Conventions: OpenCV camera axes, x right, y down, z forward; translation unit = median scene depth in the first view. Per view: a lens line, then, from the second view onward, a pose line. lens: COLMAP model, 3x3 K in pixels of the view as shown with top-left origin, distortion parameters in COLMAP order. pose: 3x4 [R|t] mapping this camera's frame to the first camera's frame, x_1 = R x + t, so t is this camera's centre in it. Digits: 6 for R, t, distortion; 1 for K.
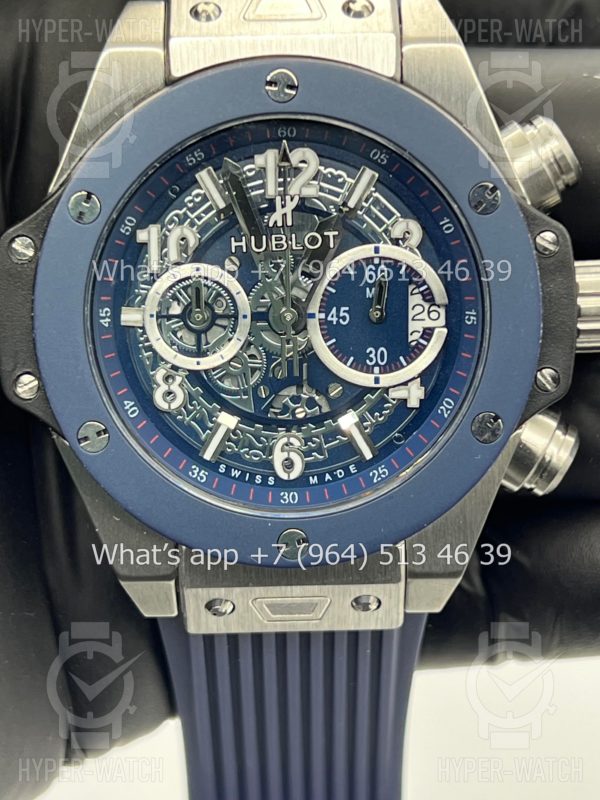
lens RADIAL K [[1854.6, 0, 300.0], [0, 1854.6, 400.0], [0, 0, 1]] dist [0.234535, -0.196124]
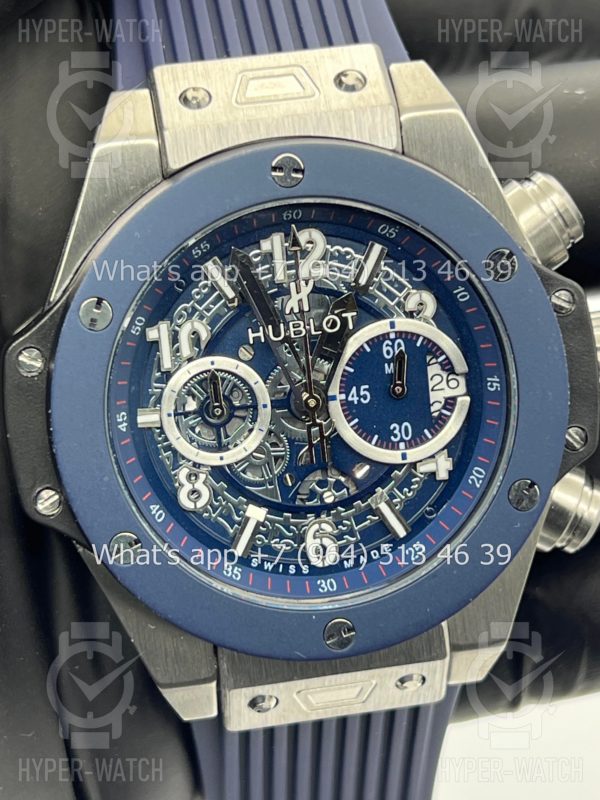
lens RADIAL K [[1854.6, 0, 300.0], [0, 1854.6, 400.0], [0, 0, 1]] dist [0.234535, -0.196124]
pose [[0.989384, -0.101430, 0.104073, -0.111915], [0.099432, 0.994749, 0.024224, -0.069474], [-0.105984, -0.013619, 0.994275, 0.032654]]
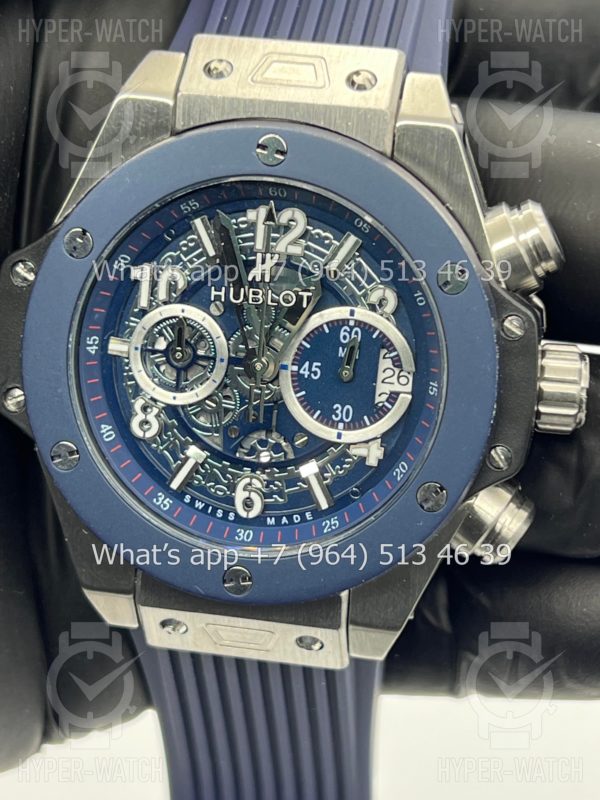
lens RADIAL K [[1854.6, 0, 300.0], [0, 1854.6, 400.0], [0, 0, 1]] dist [0.234535, -0.196124]
pose [[0.981359, 0.127728, -0.143597, 0.167376], [-0.121996, 0.991366, 0.048068, -0.078265], [0.148496, -0.029654, 0.988468, -0.035250]]
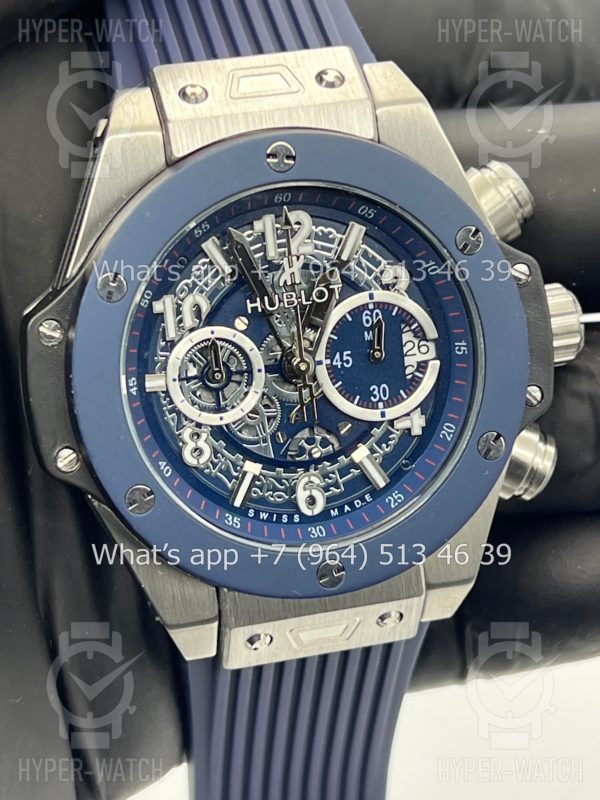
lens RADIAL K [[1854.6, 0, 300.0], [0, 1854.6, 400.0], [0, 0, 1]] dist [0.234535, -0.196124]
pose [[0.973612, -0.117768, 0.195473, -0.218947], [0.117963, 0.992960, 0.010688, -0.036595], [-0.195356, 0.012653, 0.980651, -0.061834]]
